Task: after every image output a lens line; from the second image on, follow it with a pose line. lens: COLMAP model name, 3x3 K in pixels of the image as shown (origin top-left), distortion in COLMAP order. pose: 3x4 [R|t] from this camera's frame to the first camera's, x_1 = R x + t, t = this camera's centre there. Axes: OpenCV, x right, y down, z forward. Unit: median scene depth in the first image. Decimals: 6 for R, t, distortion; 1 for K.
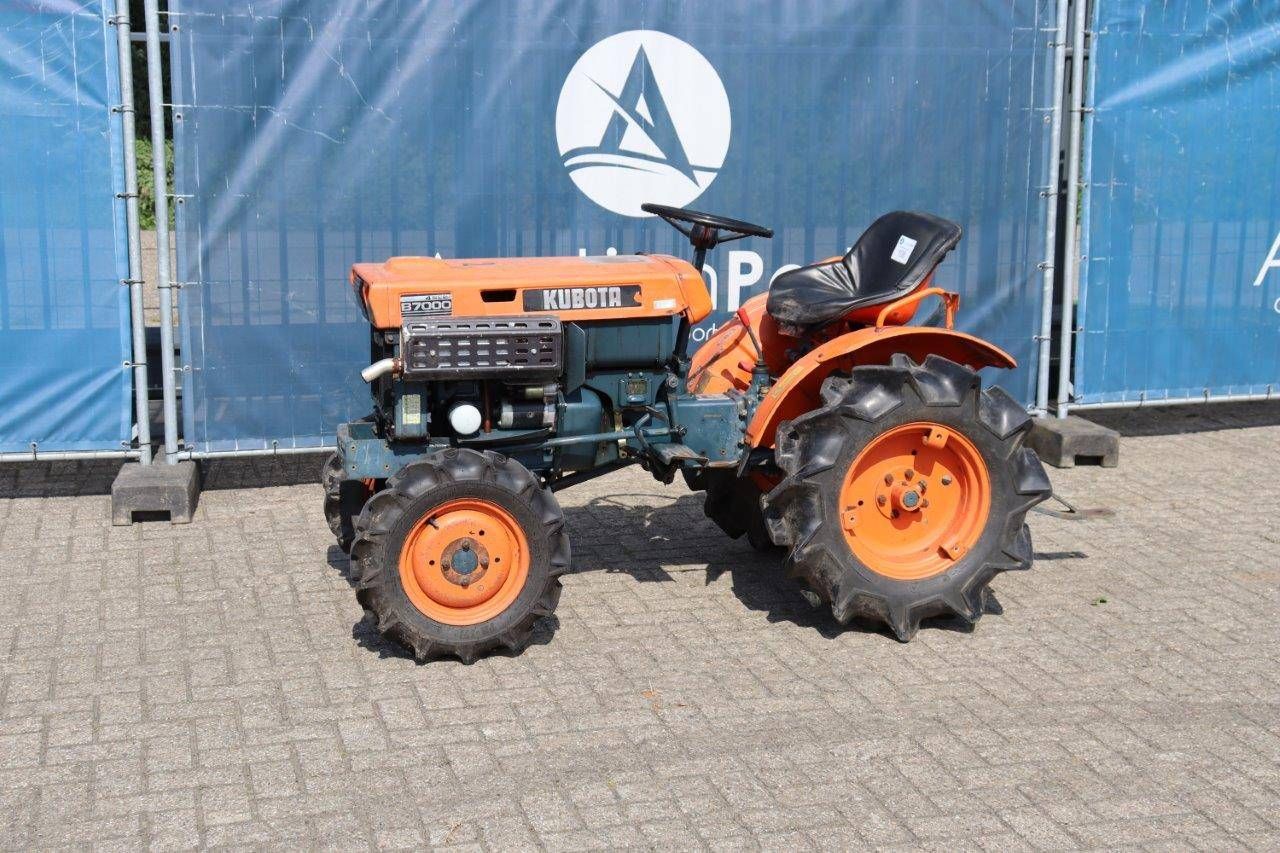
lens RADIAL K [[1794.1, 0, 645.6], [0, 1794.1, 430.9], [0, 0, 1]] dist [0.005148, 0.436672]
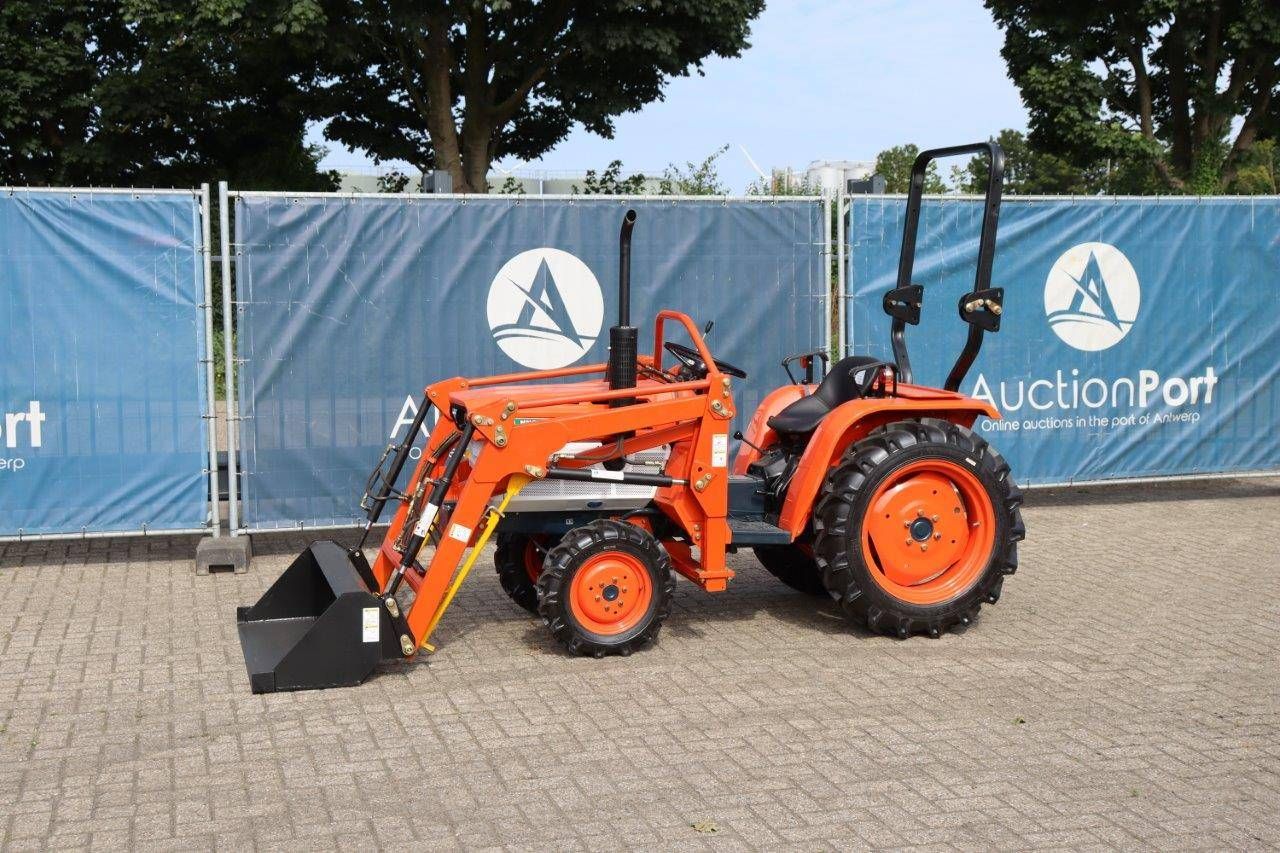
lens RADIAL K [[1589.4, 0, 634.2], [0, 1589.4, 437.9], [0, 0, 1]] dist [-0.044526, 0.349498]
pose [[0.999828, -0.016295, 0.008862, 0.064203], [0.017033, 0.995728, -0.090747, 0.064790], [-0.007346, 0.090883, 0.995835, -0.349335]]
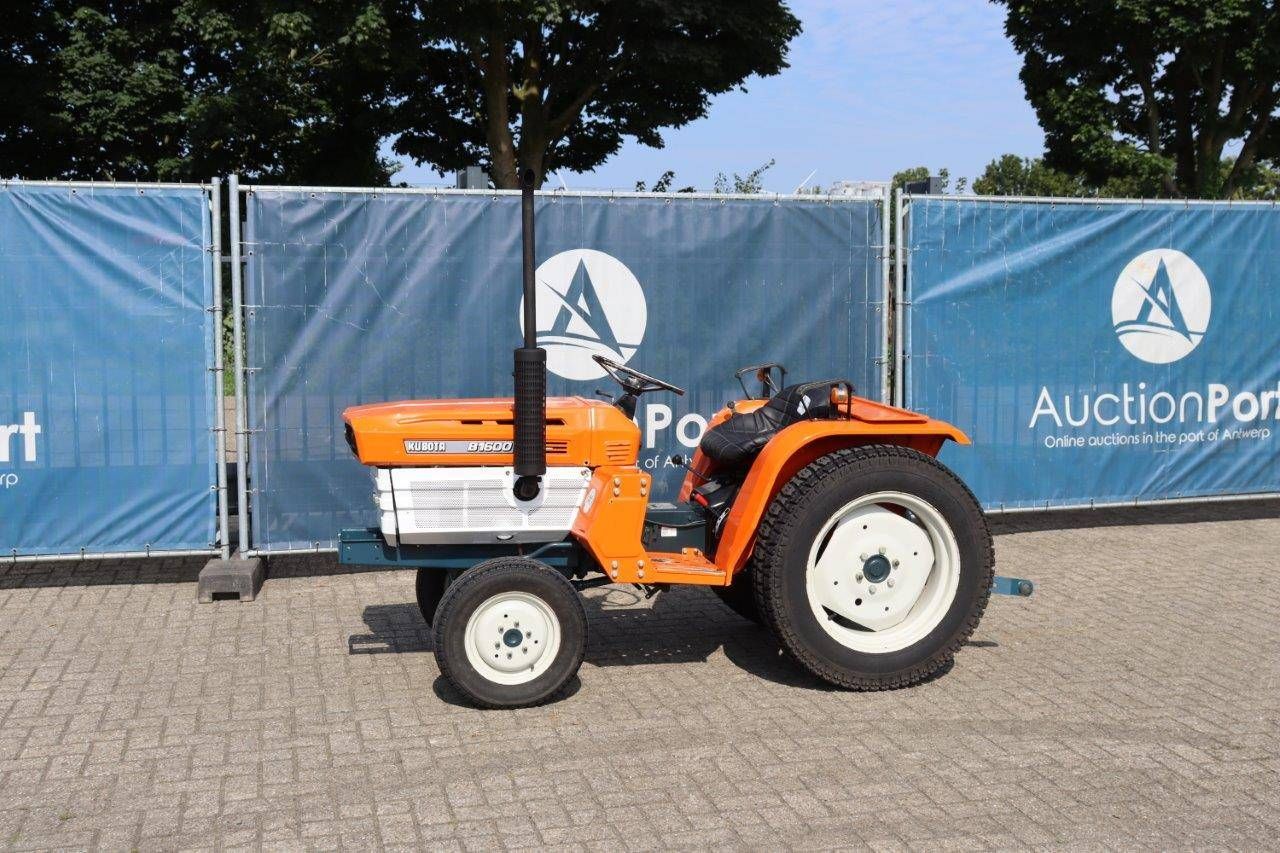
lens RADIAL K [[1382.2, 0, 642.3], [0, 1382.2, 427.5], [0, 0, 1]] dist [-0.097481, 0.261907]
pose [[0.999844, -0.006813, -0.016320, 0.067079], [0.005374, 0.996222, -0.086676, 0.010907], [0.016848, 0.086575, 0.996103, -0.068209]]
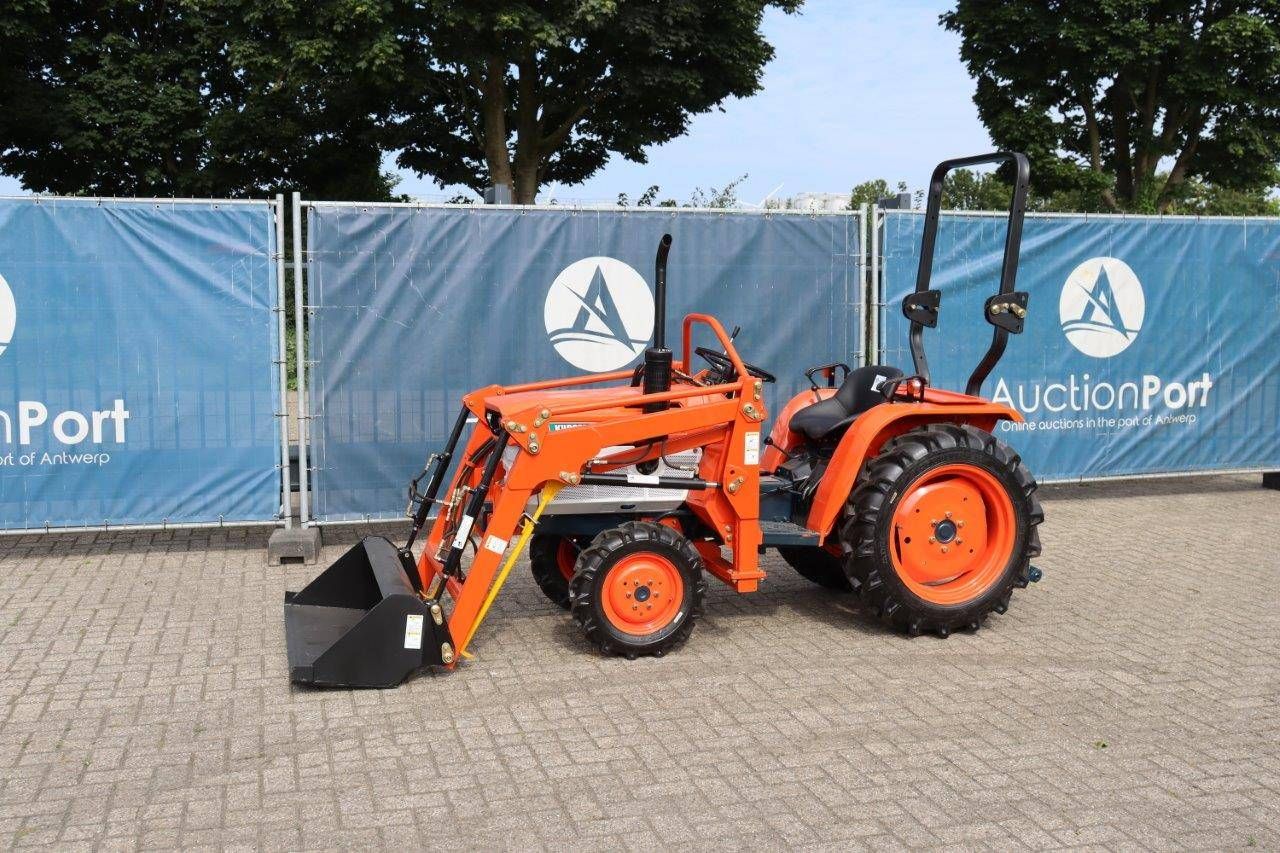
lens RADIAL K [[1303.0, 0, 643.0], [0, 1303.0, 431.4], [0, 0, 1]] dist [-0.113749, 0.225829]
pose [[0.999954, -0.009026, 0.003223, 0.034876], [0.009258, 0.996668, -0.081034, 0.029192], [-0.002481, 0.081060, 0.996706, -0.155926]]
